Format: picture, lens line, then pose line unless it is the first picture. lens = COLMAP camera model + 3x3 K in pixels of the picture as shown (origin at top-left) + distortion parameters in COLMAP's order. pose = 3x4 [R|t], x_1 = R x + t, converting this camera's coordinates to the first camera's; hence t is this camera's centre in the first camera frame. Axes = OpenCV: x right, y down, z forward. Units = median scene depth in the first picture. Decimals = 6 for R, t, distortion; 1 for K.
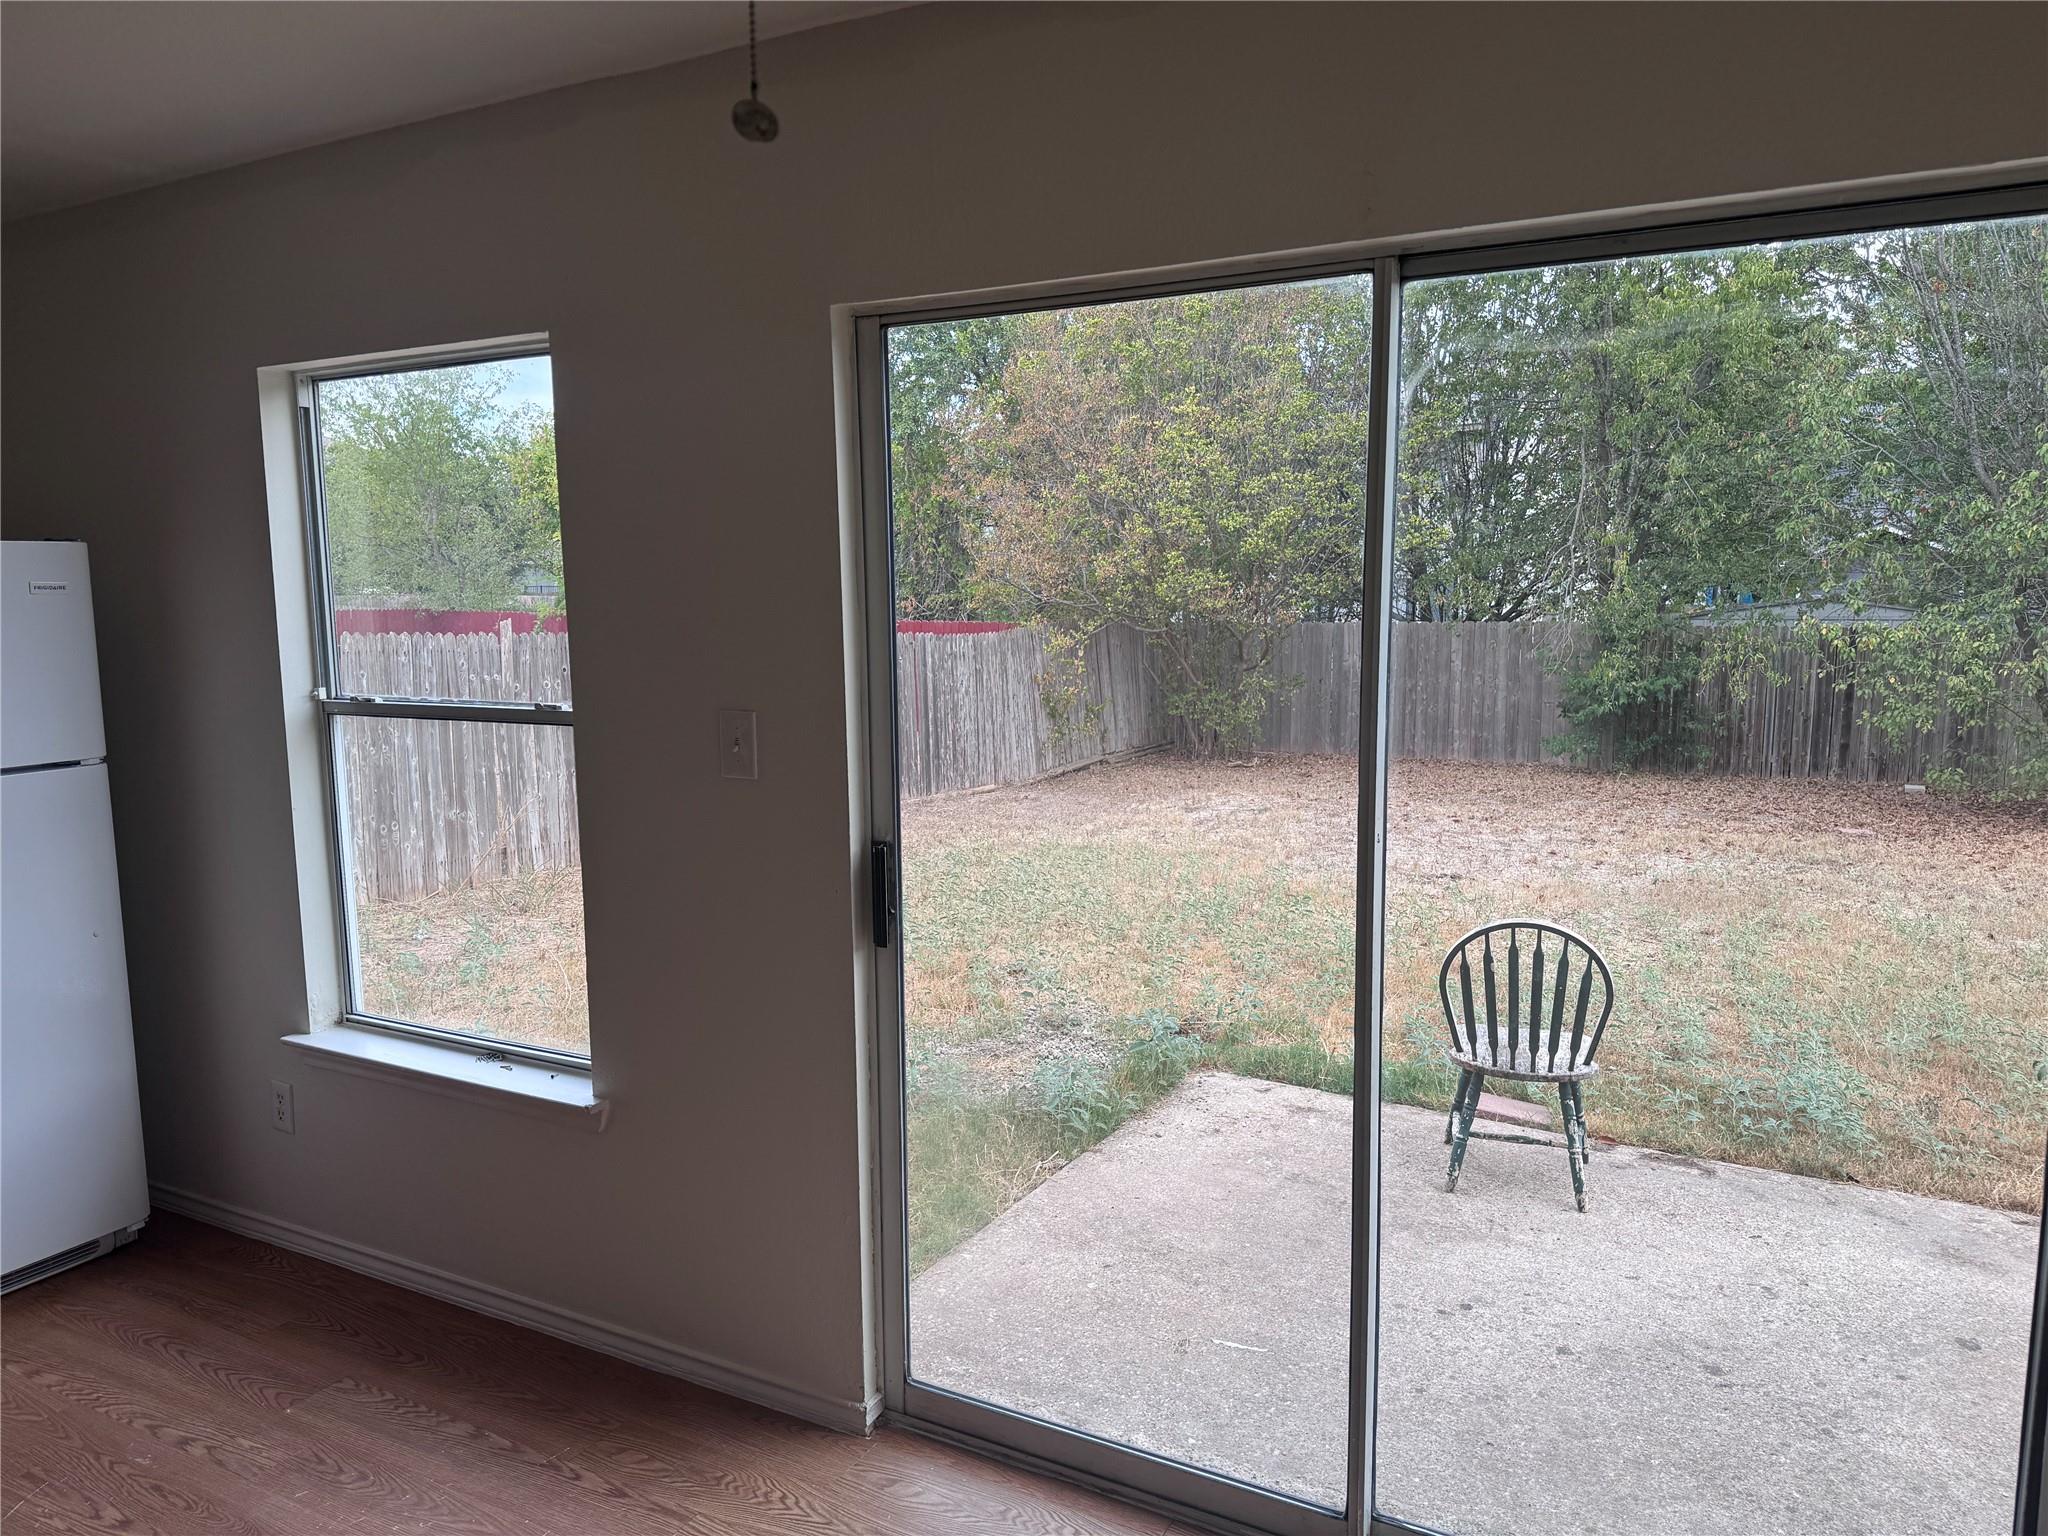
lens RADIAL K [[1426.8, 0, 1041.2], [0, 1426.8, 769.2], [0, 0, 1]] dist [0.135419, -0.250091]
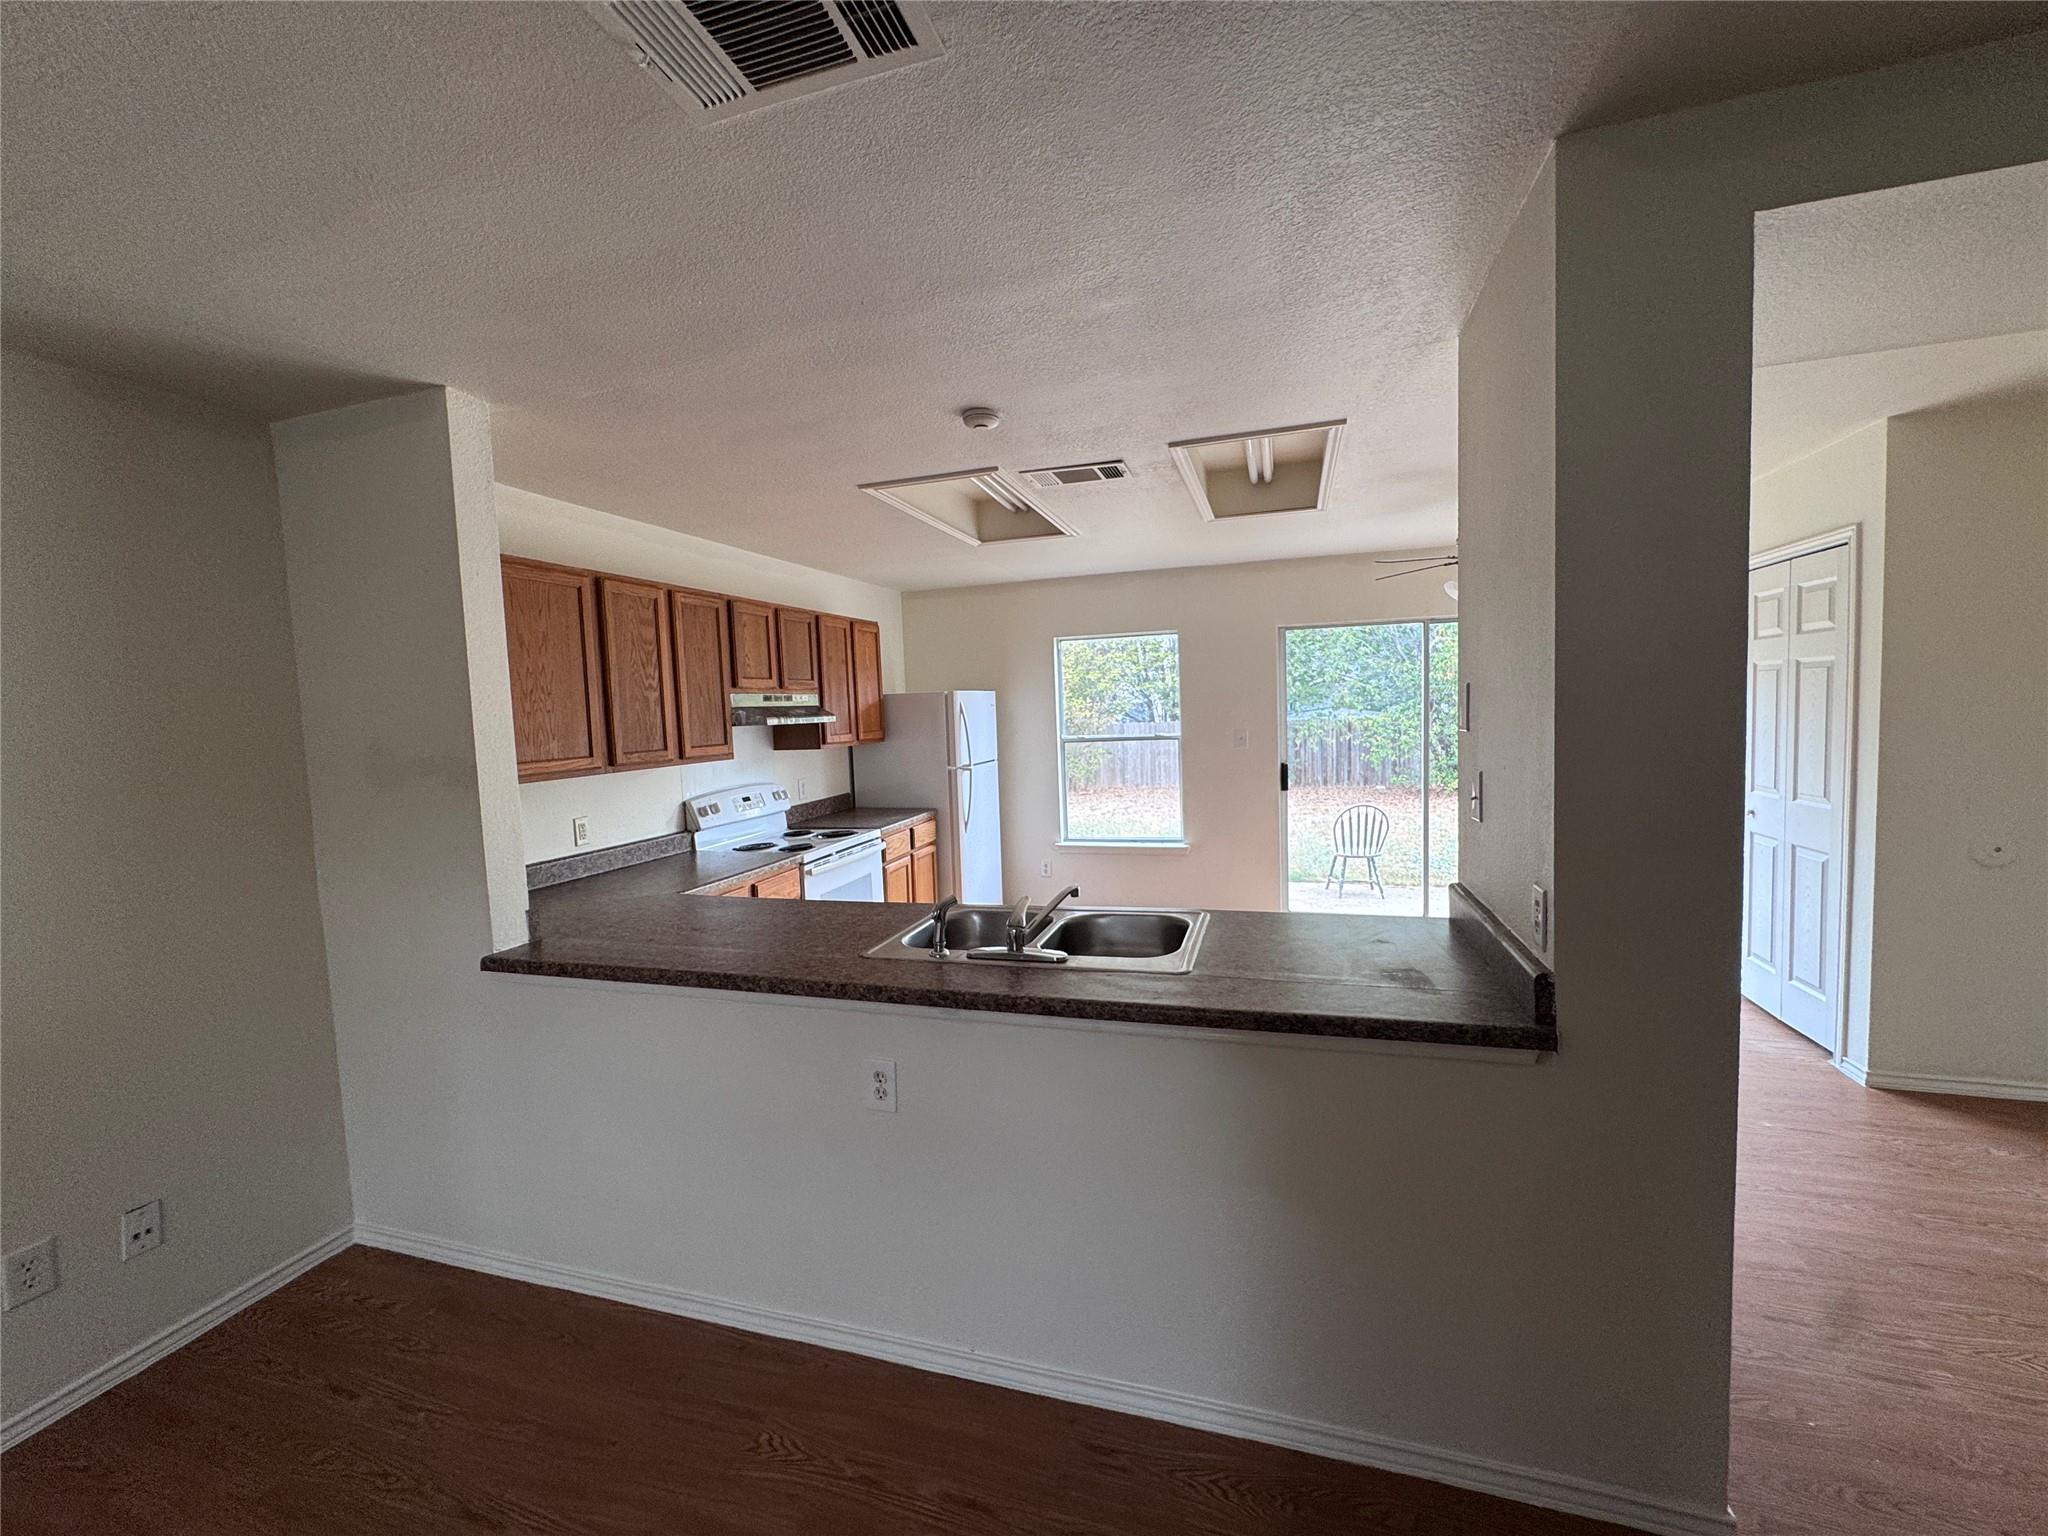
lens RADIAL K [[814.4, 0, 1034.0], [0, 814.4, 759.8], [0, 0, 1]] dist [-0.001180, -0.000068]
pose [[0.979619, -0.037141, 0.197401, -0.199133], [0.050361, 0.996781, -0.062375, 0.023670], [-0.194449, 0.071045, 0.978336, -0.164849]]
